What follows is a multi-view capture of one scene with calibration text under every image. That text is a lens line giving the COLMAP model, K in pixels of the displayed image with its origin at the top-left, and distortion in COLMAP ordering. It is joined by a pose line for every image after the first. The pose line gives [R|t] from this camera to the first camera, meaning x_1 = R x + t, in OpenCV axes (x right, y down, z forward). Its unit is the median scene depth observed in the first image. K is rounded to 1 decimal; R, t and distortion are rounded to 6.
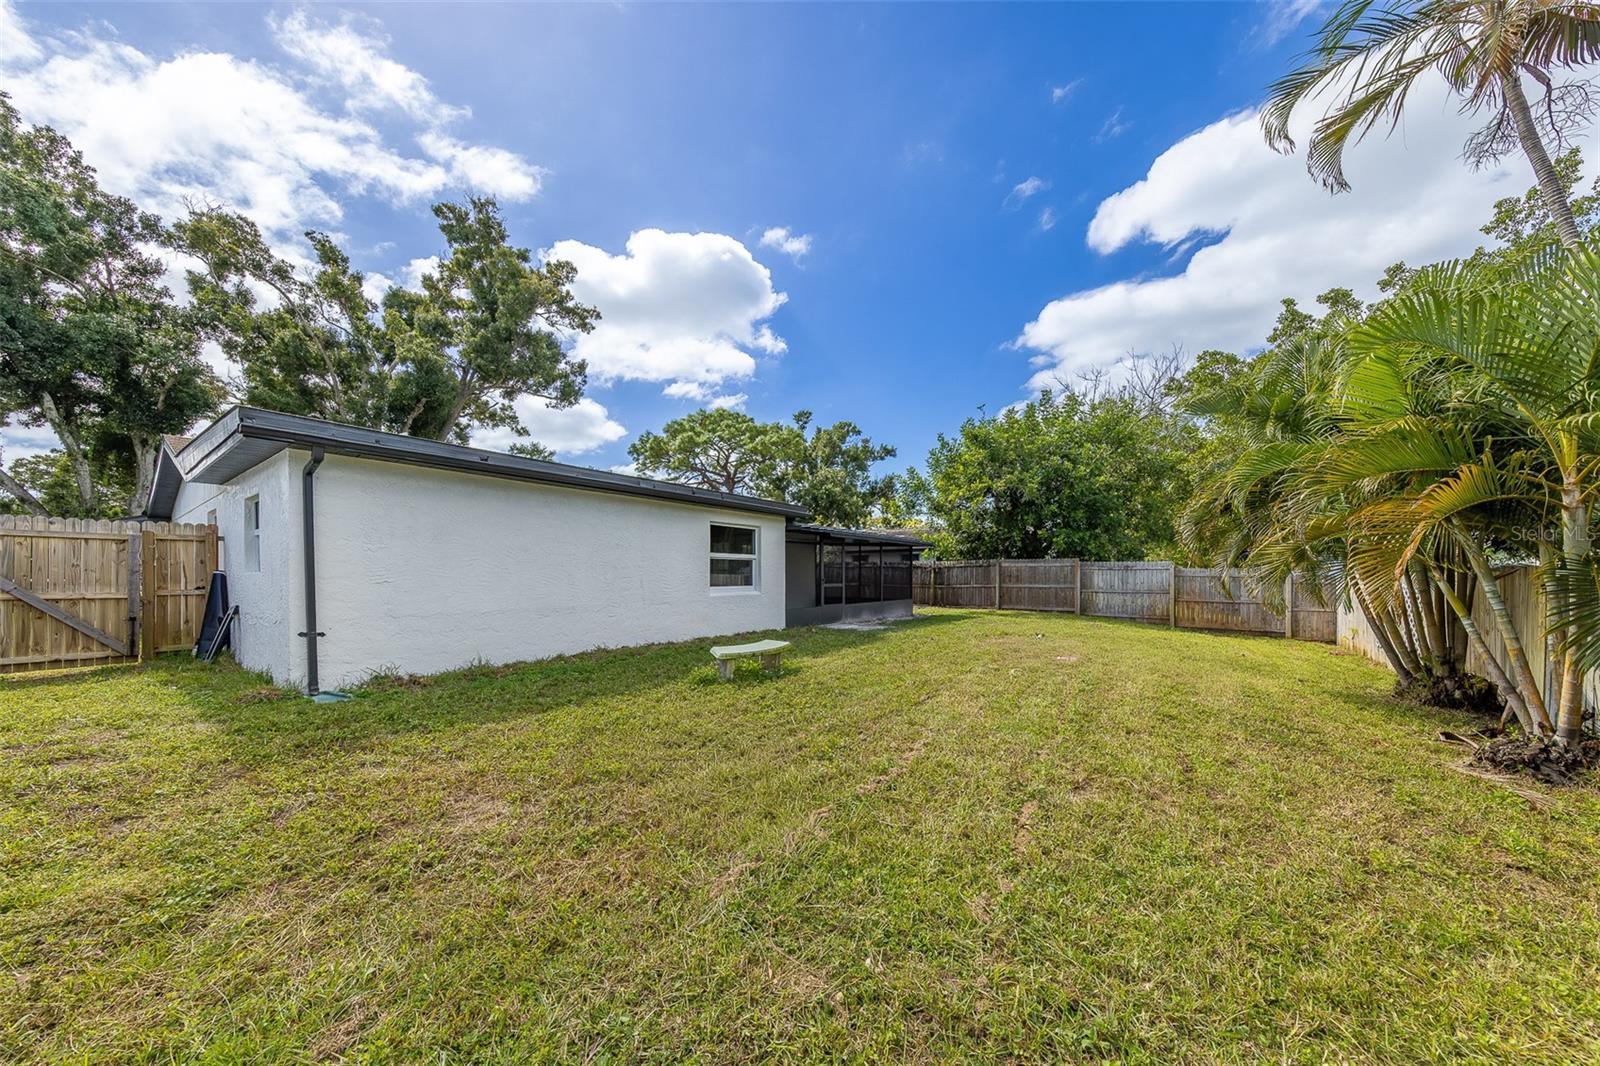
lens RADIAL K [[477.8, 0, 800.0], [0, 477.8, 533.0], [0, 0, 1]] dist [0.000065, -0.000019]
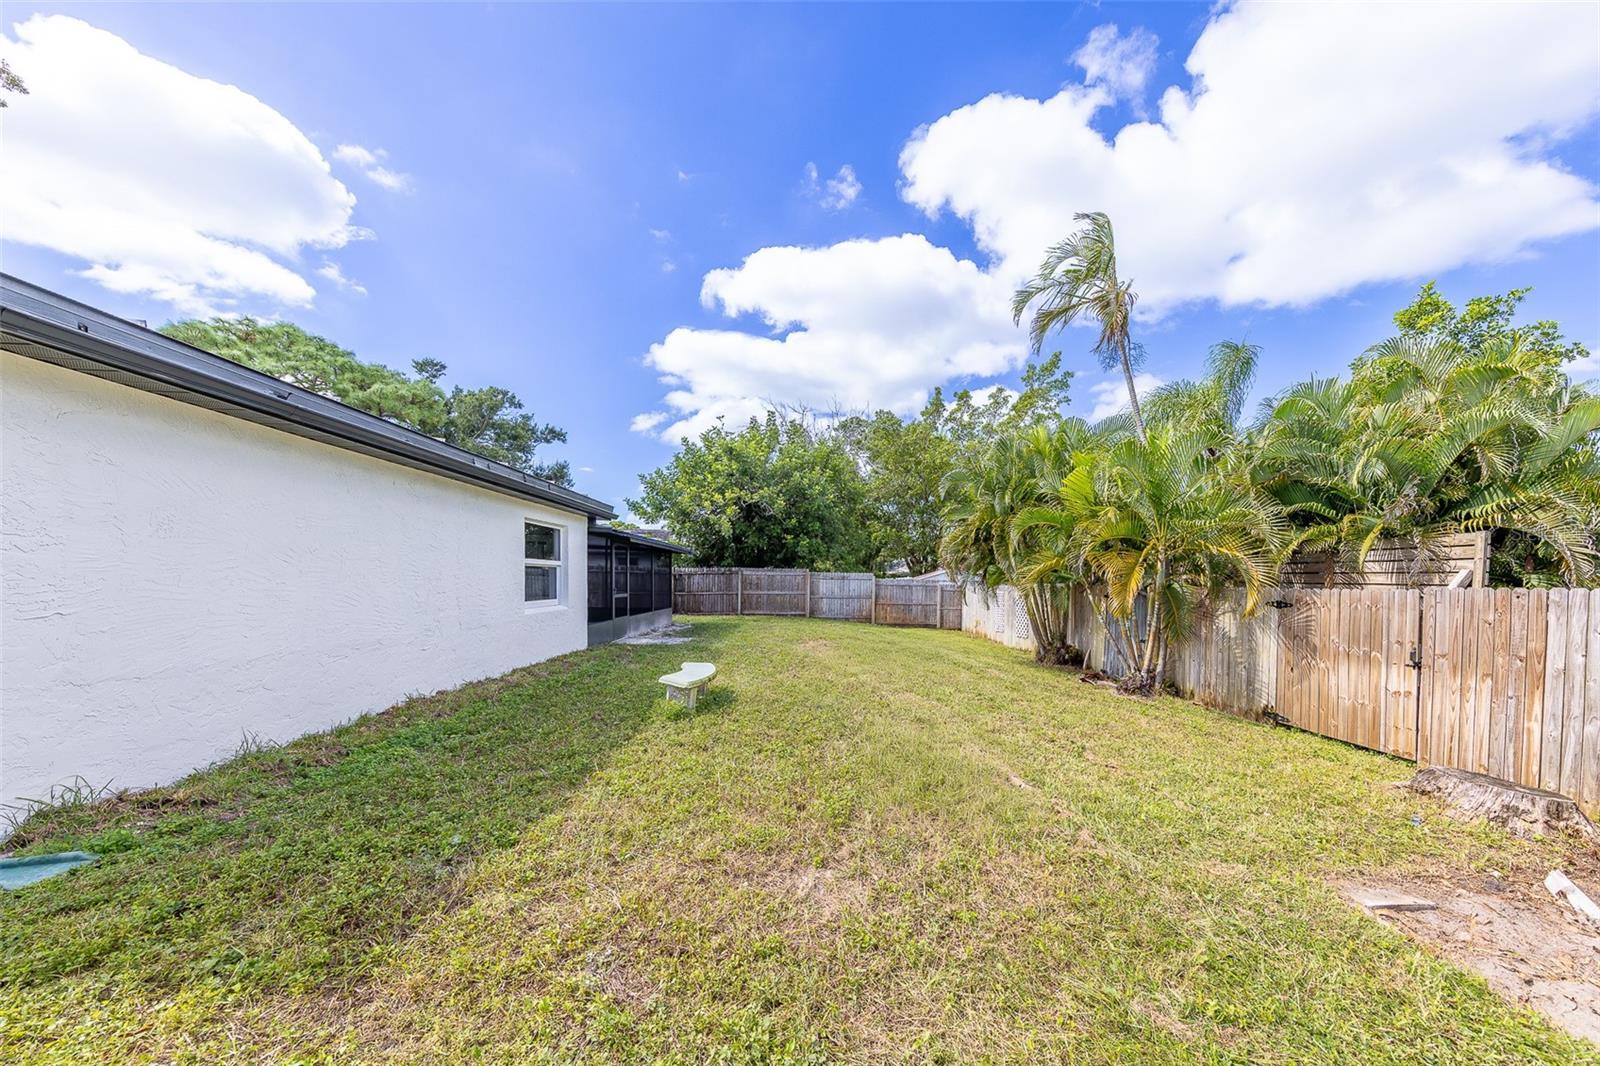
lens RADIAL K [[503.5, 0, 803.7], [0, 503.5, 540.8], [0, 0, 1]] dist [0.001189, 0.000001]
pose [[0.790062, 0.054151, 0.610631, -0.236696], [-0.062897, 0.997995, -0.007123, -0.007313], [-0.609792, -0.032779, 0.791883, 0.052973]]
